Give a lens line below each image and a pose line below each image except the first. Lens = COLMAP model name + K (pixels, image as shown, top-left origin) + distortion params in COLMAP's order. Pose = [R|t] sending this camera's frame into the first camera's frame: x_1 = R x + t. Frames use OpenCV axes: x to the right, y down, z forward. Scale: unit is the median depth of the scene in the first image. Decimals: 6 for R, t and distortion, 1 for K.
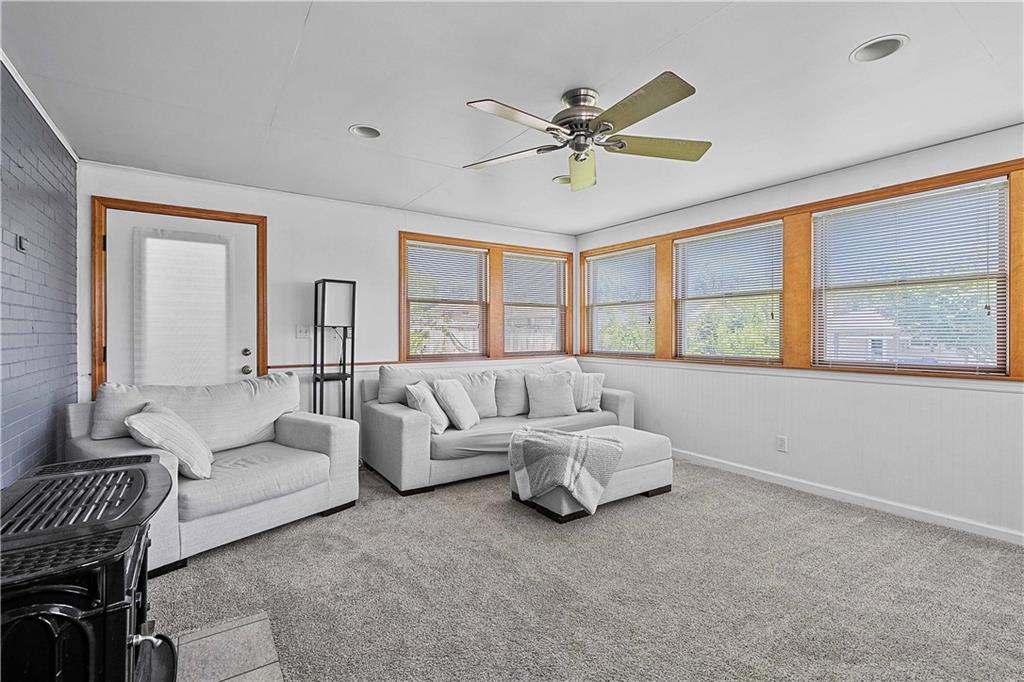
lens RADIAL K [[466.6, 0, 514.2], [0, 466.6, 334.5], [0, 0, 1]] dist [-0.005913, 0.001271]
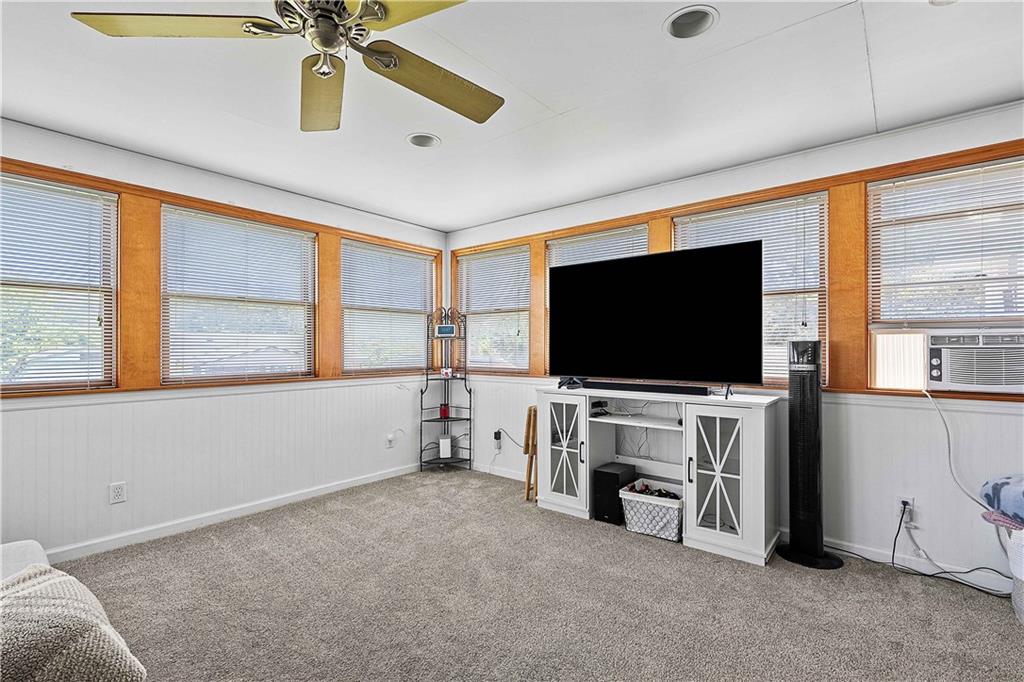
lens RADIAL K [[466.6, 0, 537.0], [0, 466.6, 337.9], [0, 0, 1]] dist [-0.005913, 0.001271]
pose [[-0.309580, 0.011359, 0.950805, -0.355963], [-0.008231, 0.999859, -0.014625, -0.010262], [-0.950838, -0.012354, -0.309443, 0.598457]]
